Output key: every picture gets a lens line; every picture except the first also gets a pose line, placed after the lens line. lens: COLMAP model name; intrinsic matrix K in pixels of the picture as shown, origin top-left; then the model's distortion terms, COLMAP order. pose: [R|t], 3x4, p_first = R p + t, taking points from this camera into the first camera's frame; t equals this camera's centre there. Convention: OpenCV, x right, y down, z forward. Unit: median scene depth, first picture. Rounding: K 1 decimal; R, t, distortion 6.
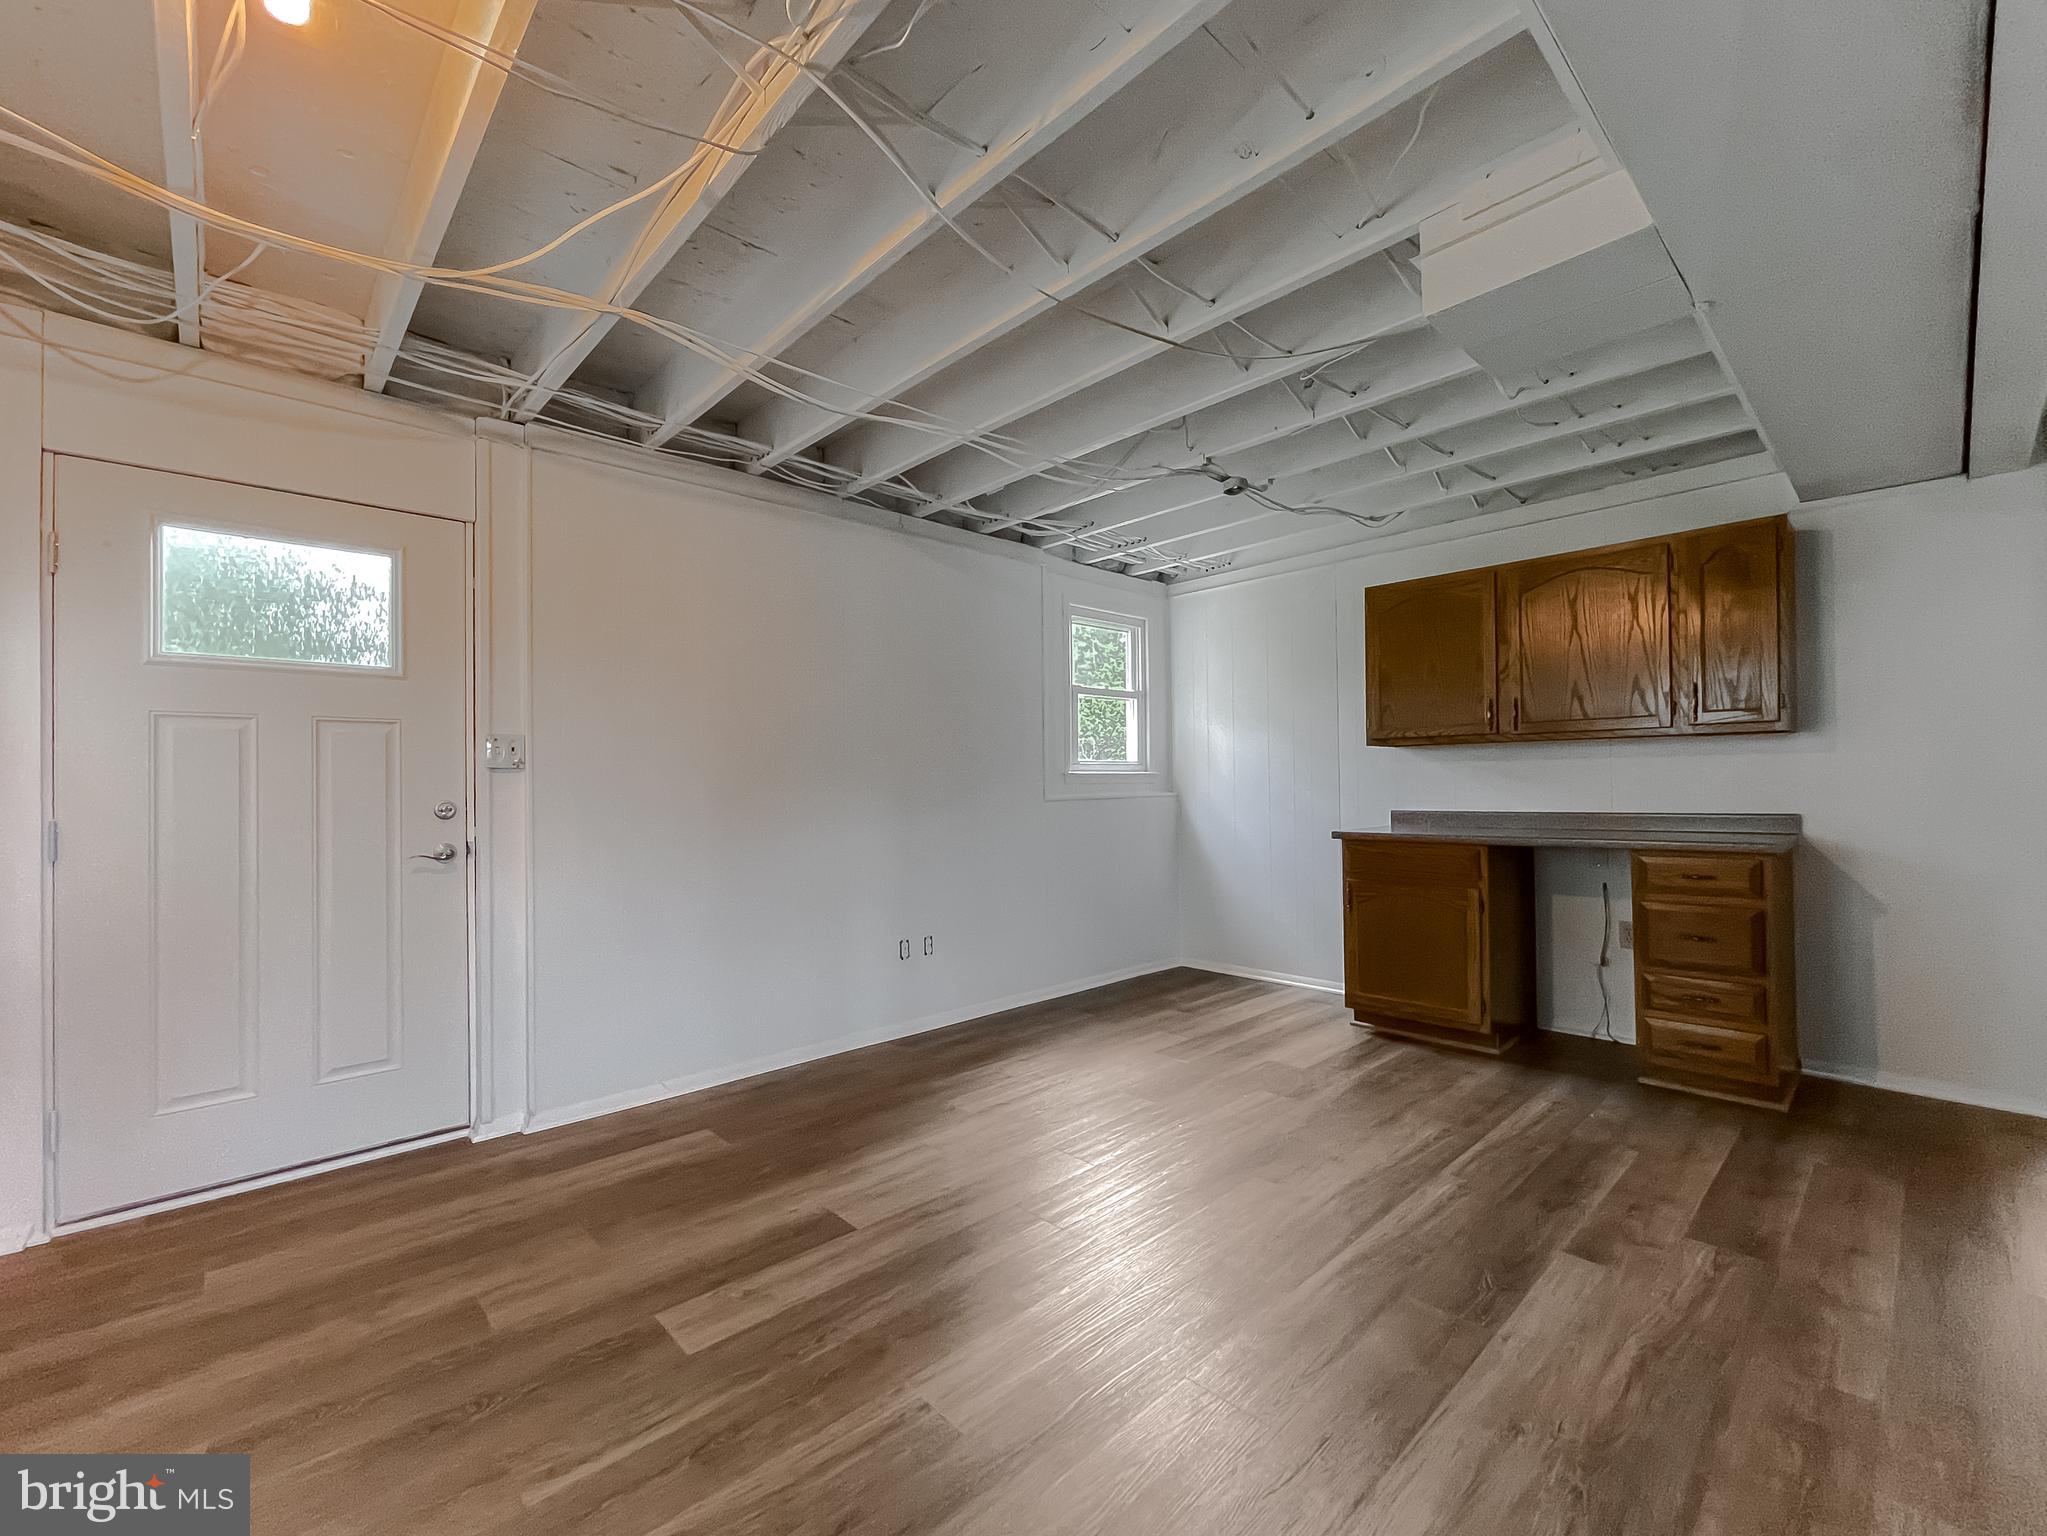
lens RADIAL K [[845.8, 0, 1016.1], [0, 845.8, 779.5], [0, 0, 1]] dist [-0.011637, 0.008035]
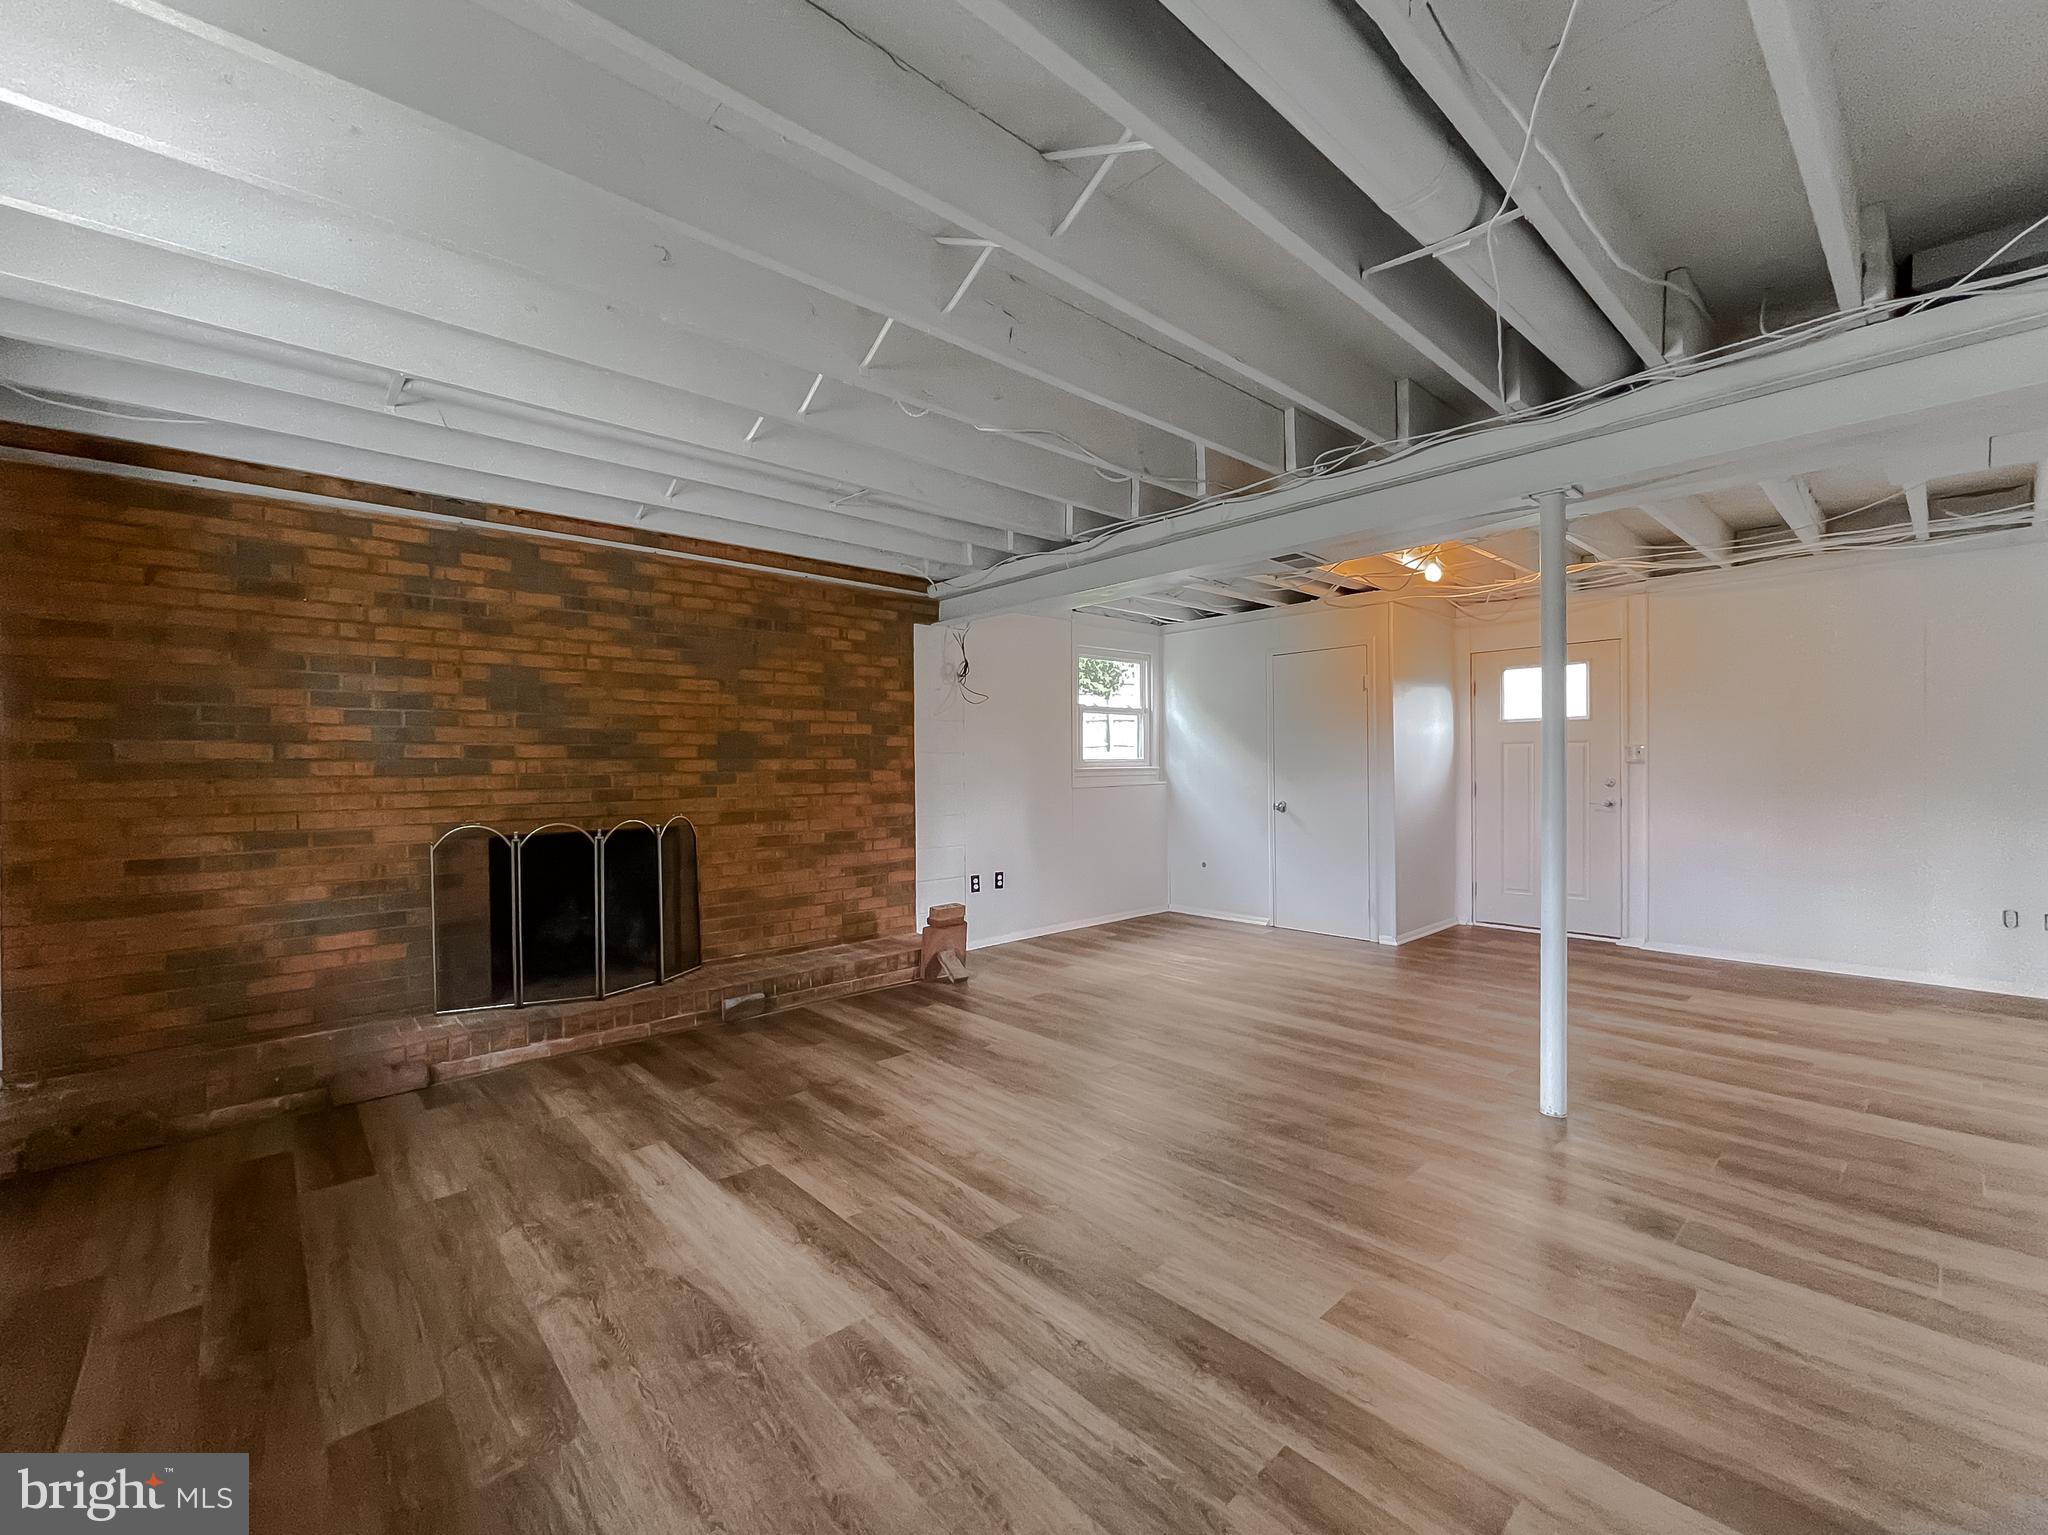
lens RADIAL K [[846.2, 0, 1016.6], [0, 846.2, 779.0], [0, 0, 1]] dist [-0.011637, 0.008035]
pose [[0.003738, 0.026410, -0.999644, 1.029915], [0.013802, 0.999555, 0.026459, -0.035186], [0.999898, -0.013896, 0.003372, -0.344602]]
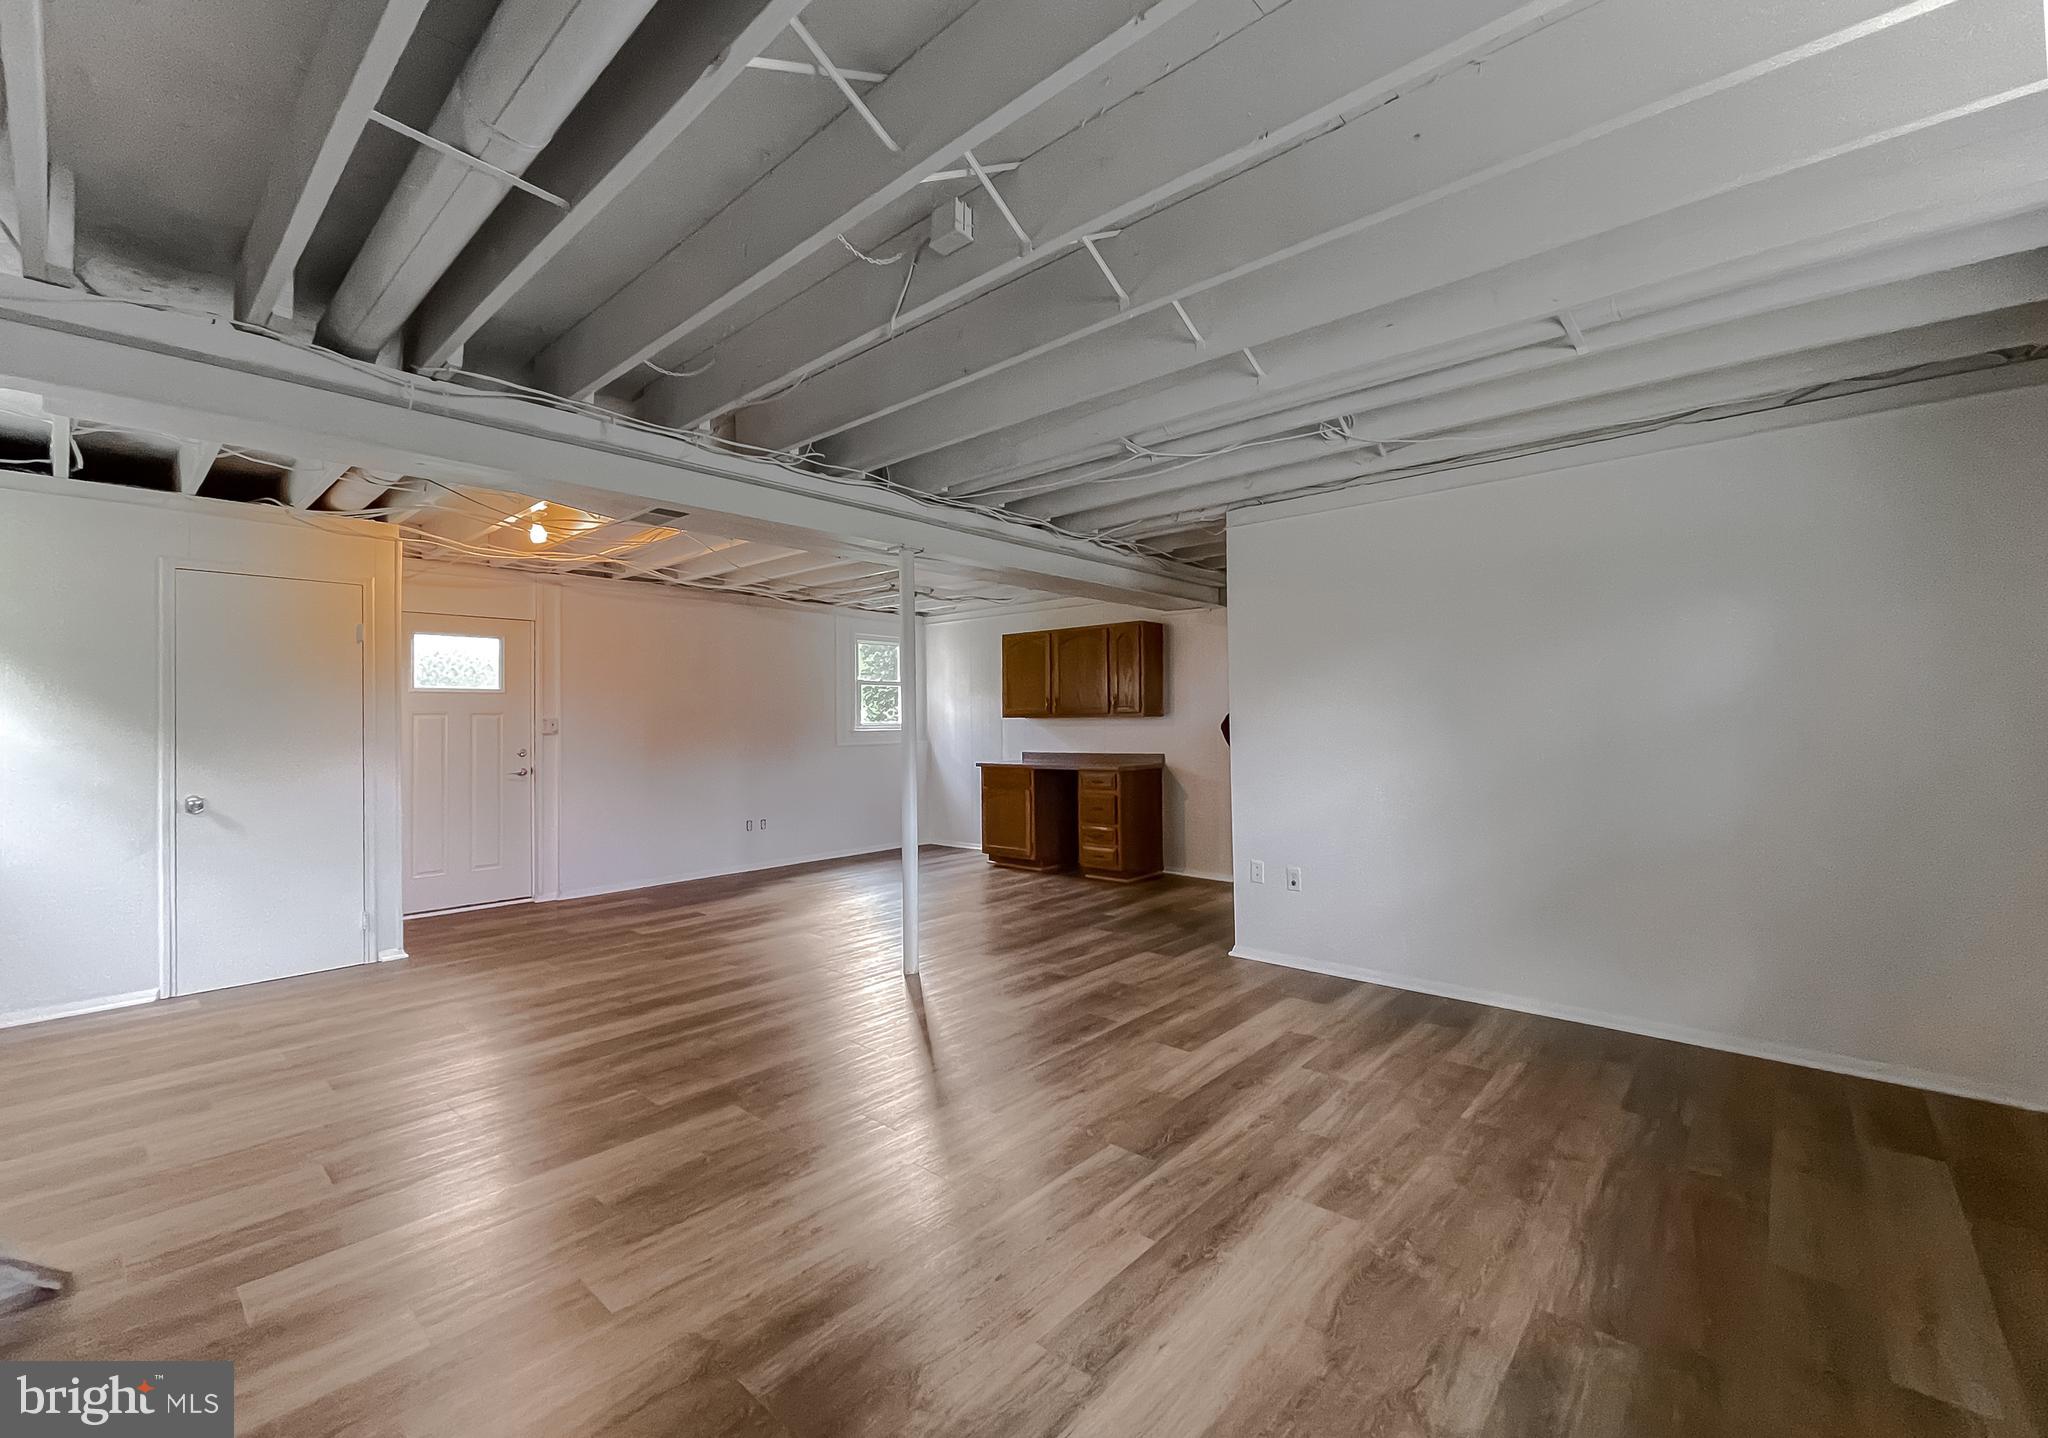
lens RADIAL K [[842.7, 0, 1024.0], [0, 842.7, 719.0], [0, 0, 1]] dist [-0.010937, 0.010519]
pose [[0.995241, 0.002596, 0.097410, 0.310239], [-0.002491, 0.999996, -0.001204, -0.039158], [-0.097413, 0.000956, 0.995244, -0.984938]]
